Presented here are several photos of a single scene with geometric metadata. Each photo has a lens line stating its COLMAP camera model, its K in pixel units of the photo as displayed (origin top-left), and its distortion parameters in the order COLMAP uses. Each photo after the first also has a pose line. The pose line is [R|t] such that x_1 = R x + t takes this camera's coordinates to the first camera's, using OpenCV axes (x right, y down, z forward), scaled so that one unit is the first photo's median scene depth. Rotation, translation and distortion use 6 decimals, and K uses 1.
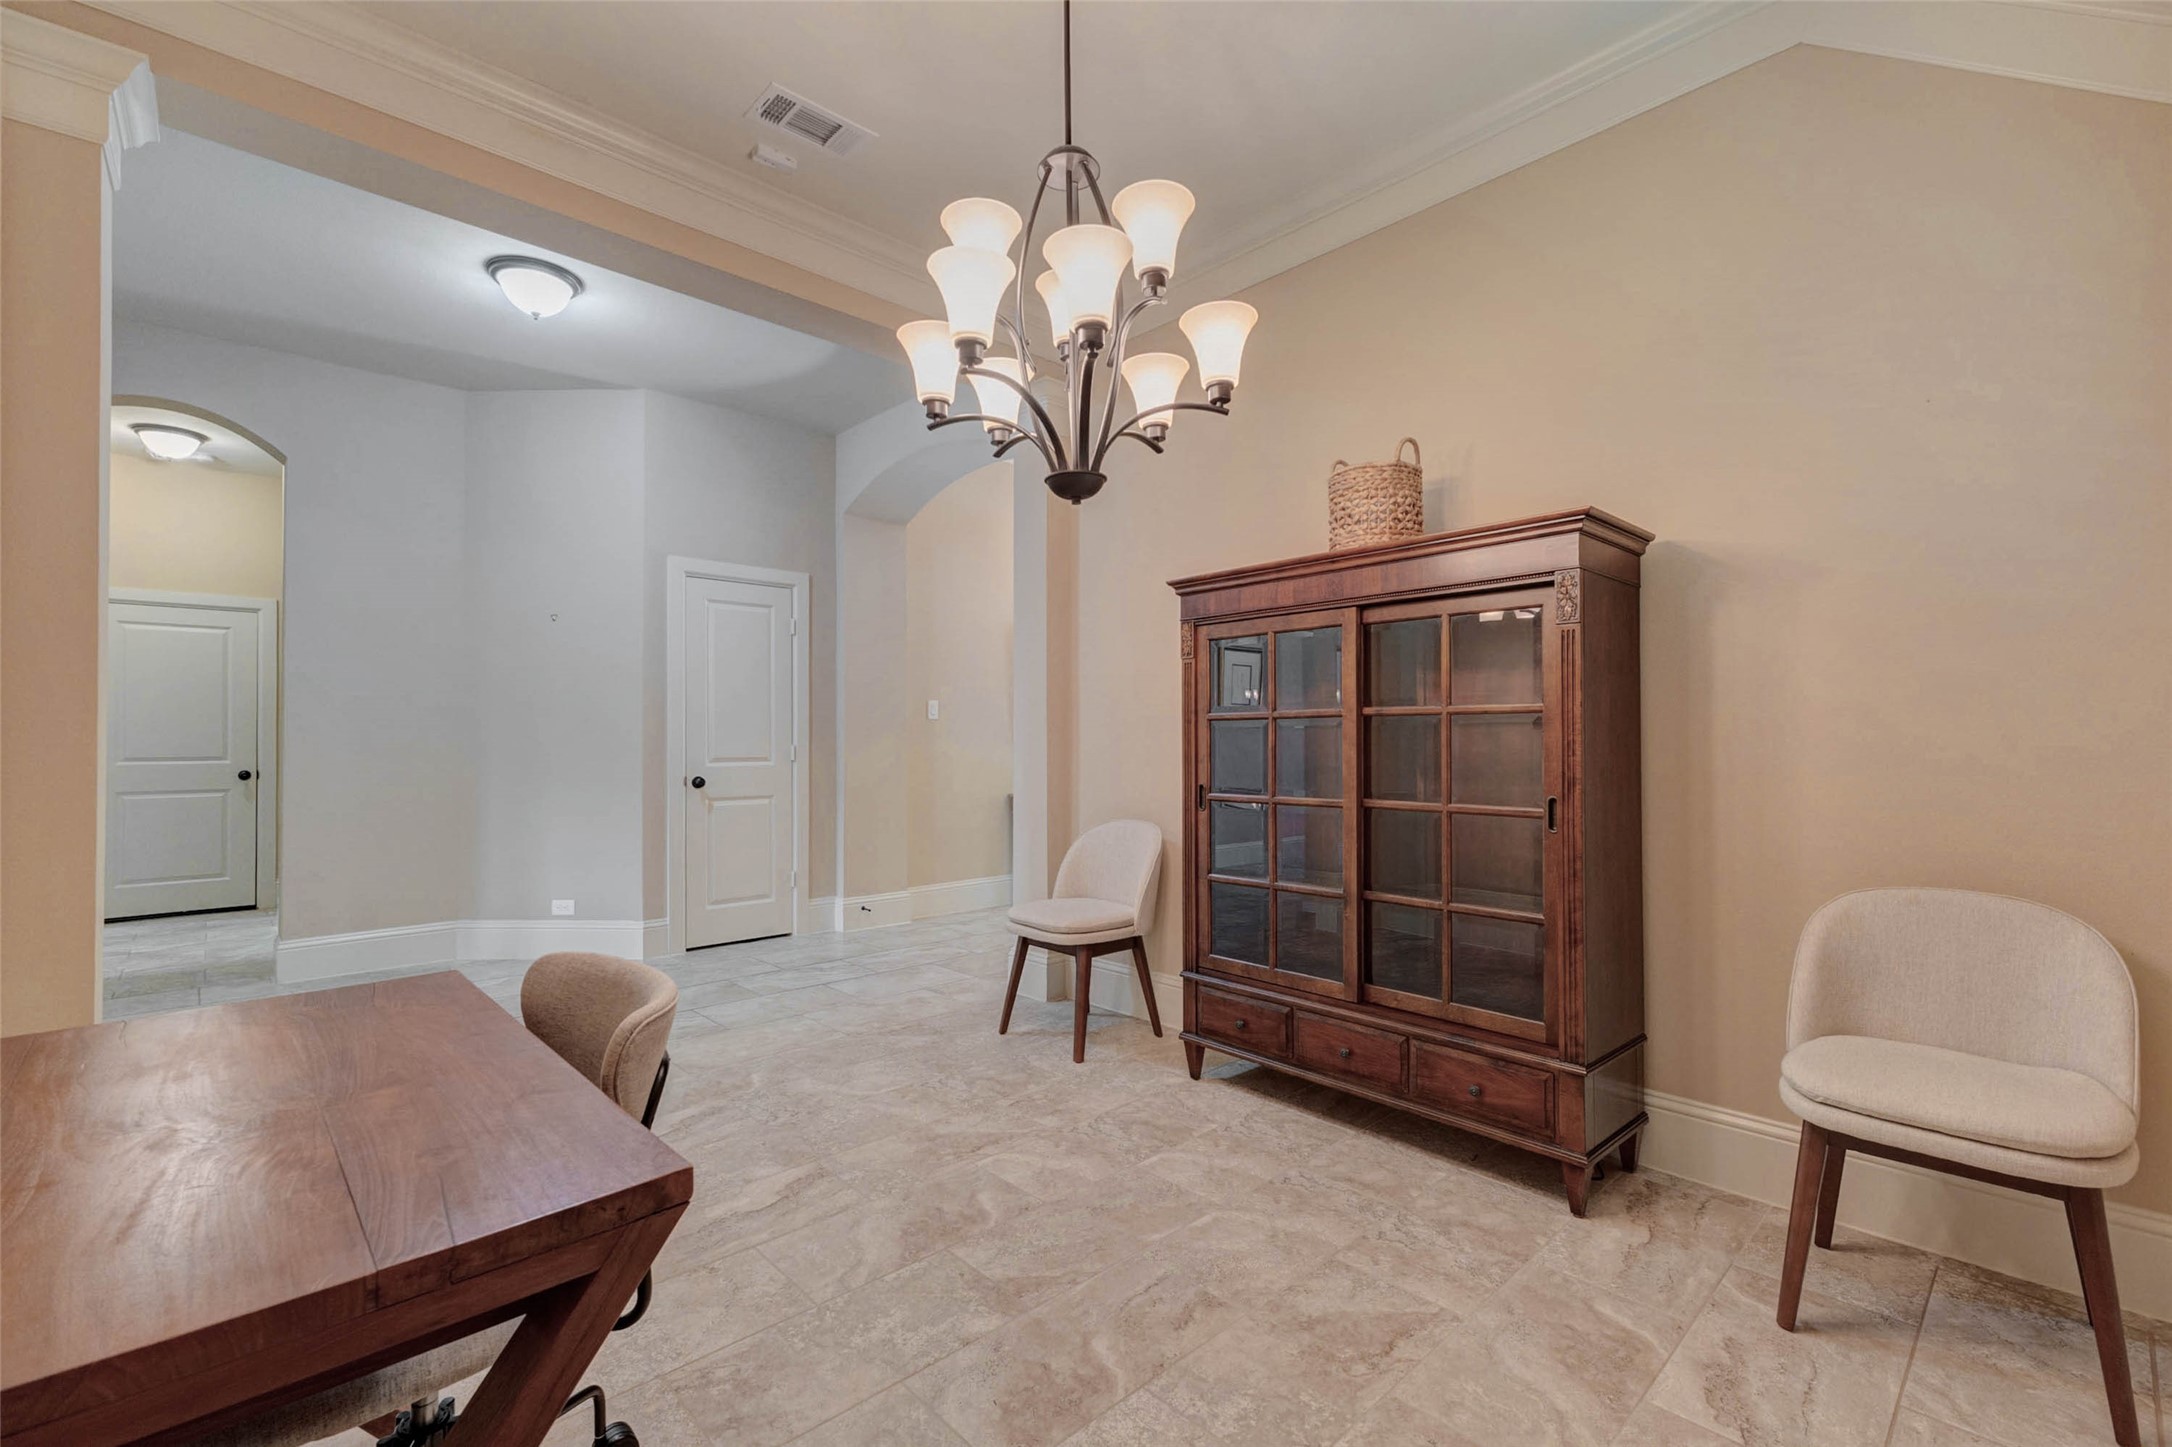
lens RADIAL K [[937.1, 0, 1086.0], [0, 937.1, 723.5], [0, 0, 1]] dist [0.001967, 0.000104]
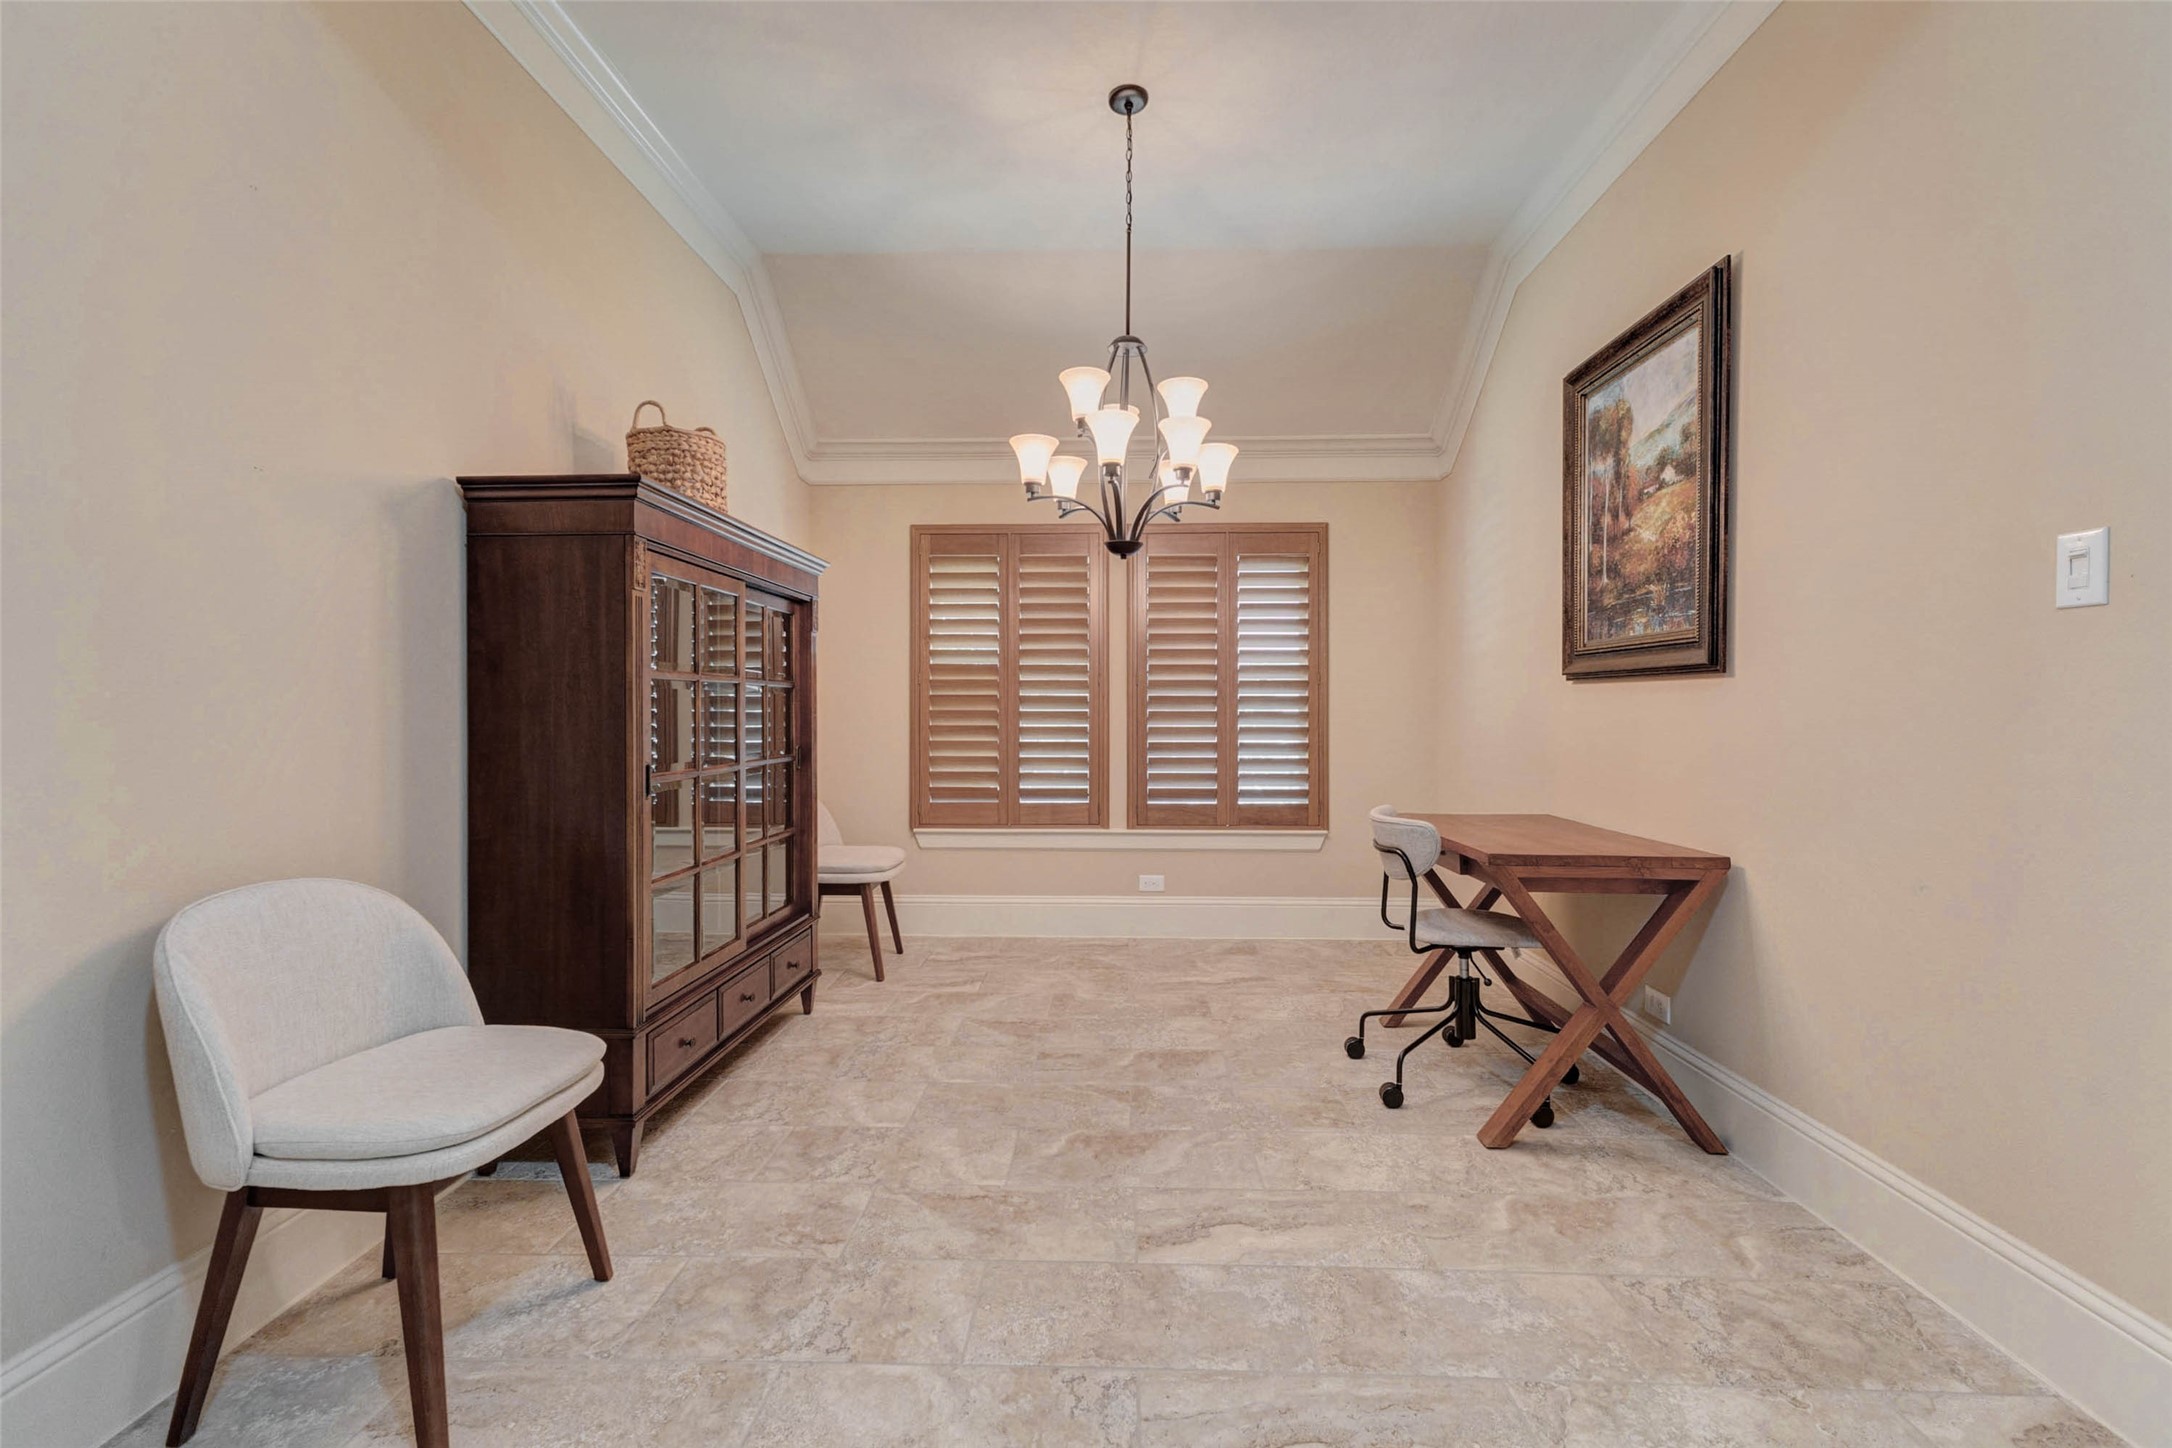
lens RADIAL K [[937.1, 0, 1086.0], [0, 937.1, 724.0], [0, 0, 1]] dist [0.001967, 0.000104]
pose [[-0.701966, -0.008802, 0.712156, -0.864959], [-0.012603, 0.999921, -0.000064, 0.038415], [-0.712099, -0.009020, -0.702021, 1.703717]]
